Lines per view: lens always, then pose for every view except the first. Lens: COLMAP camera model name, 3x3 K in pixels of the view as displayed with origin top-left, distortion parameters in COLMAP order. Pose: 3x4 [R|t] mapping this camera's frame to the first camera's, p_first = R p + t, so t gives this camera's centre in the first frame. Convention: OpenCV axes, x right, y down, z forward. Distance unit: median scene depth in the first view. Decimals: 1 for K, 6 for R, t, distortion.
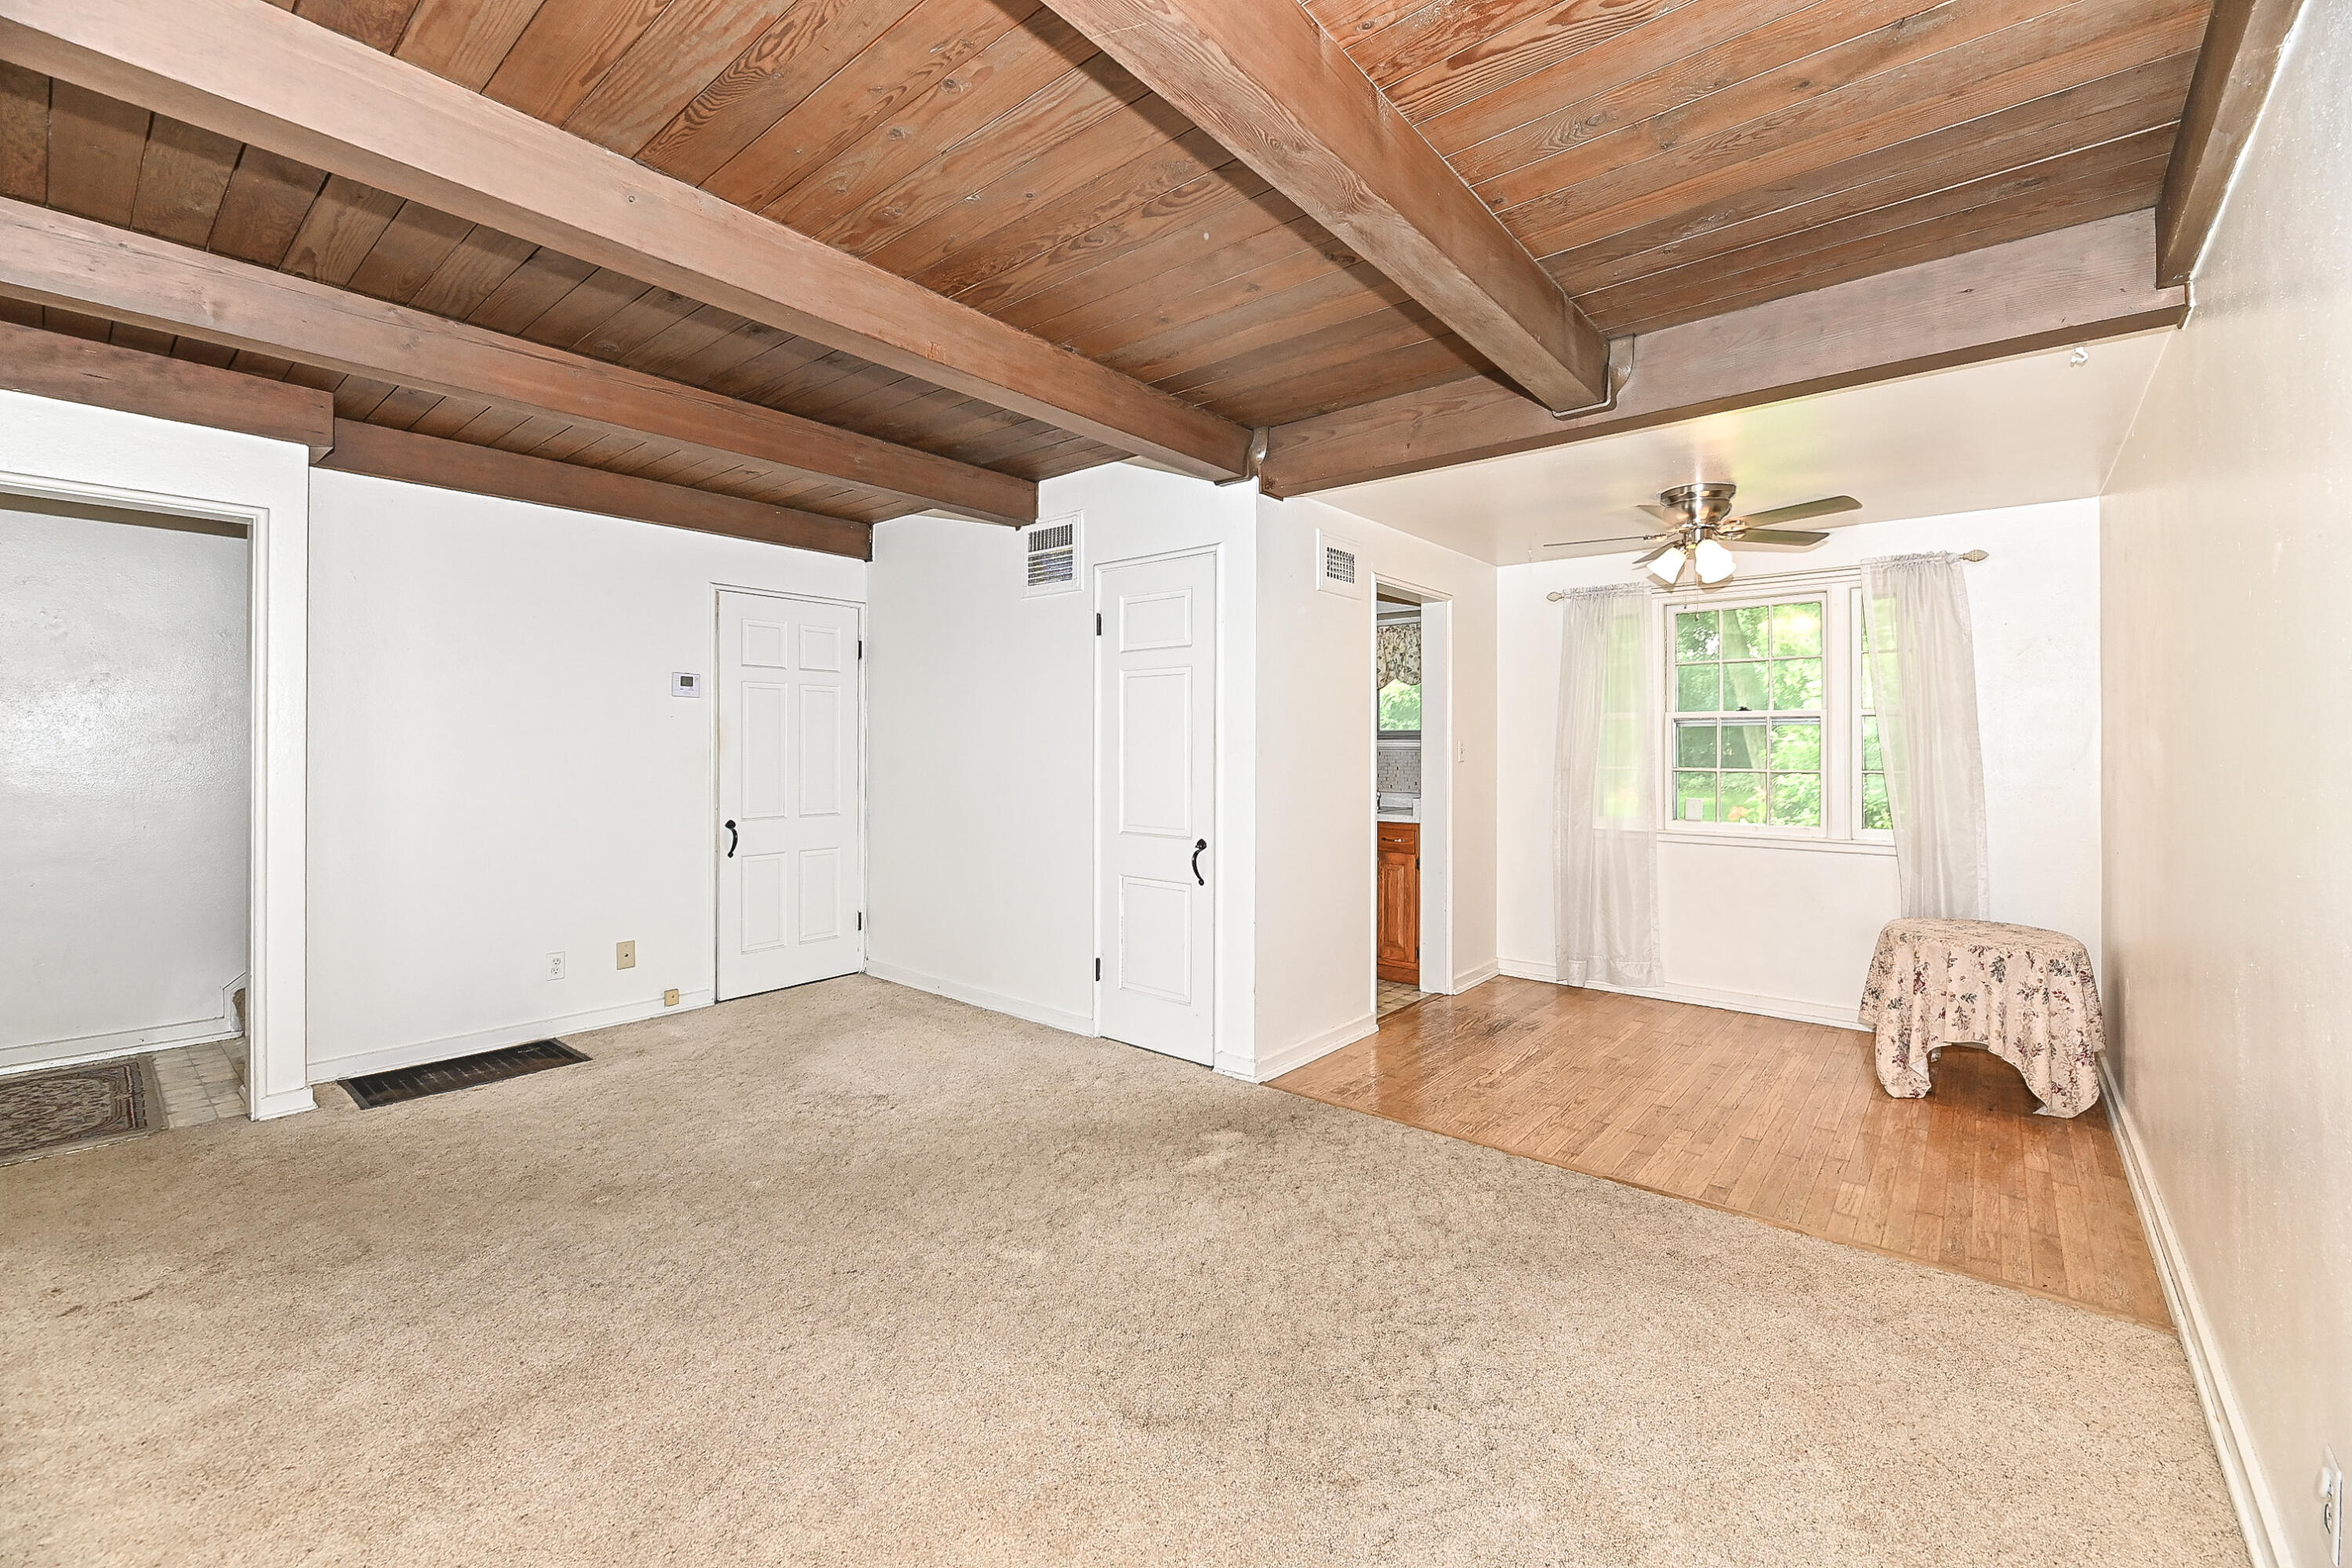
lens RADIAL K [[961.1, 0, 1174.0], [0, 961.1, 741.1], [0, 0, 1]] dist [0.000852, -0.000796]
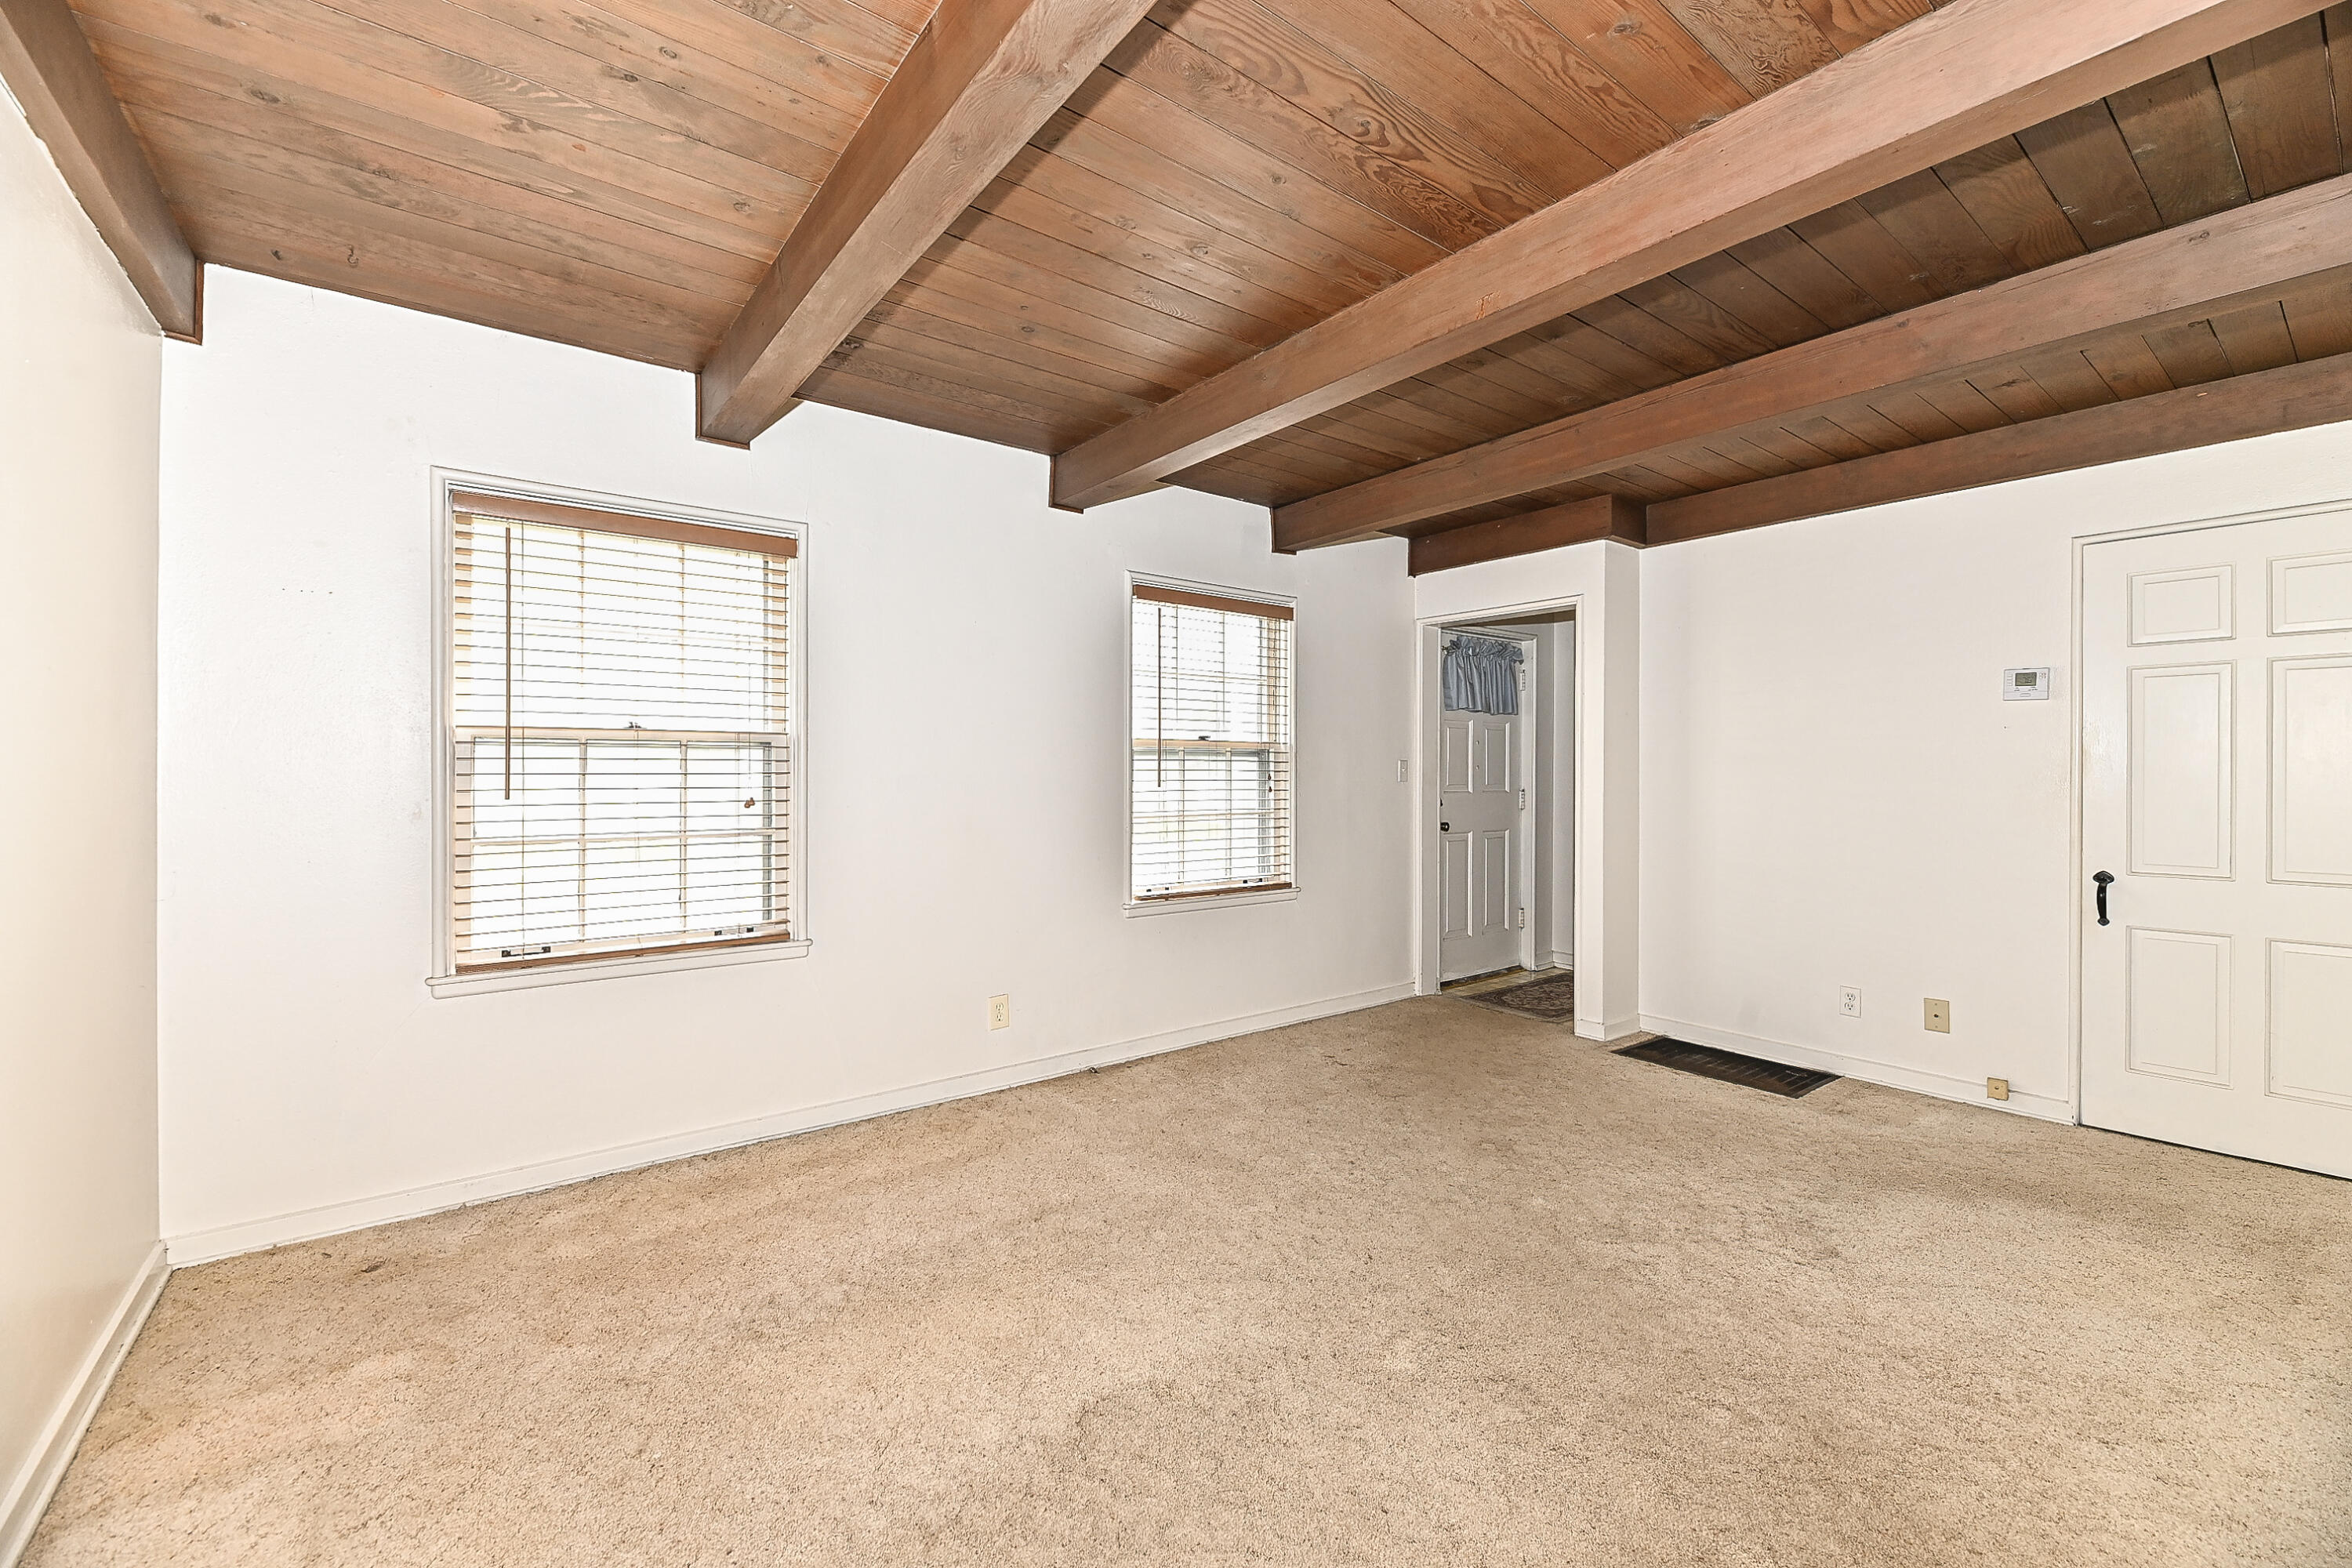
lens RADIAL K [[961.1, 0, 1178.5], [0, 961.1, 775.5], [0, 0, 1]] dist [0.000852, -0.000796]
pose [[-0.215873, -0.000034, -0.976421, 0.360562], [0.003667, 0.999993, -0.000845, 0.011229], [0.976414, -0.003763, -0.215872, 0.498412]]
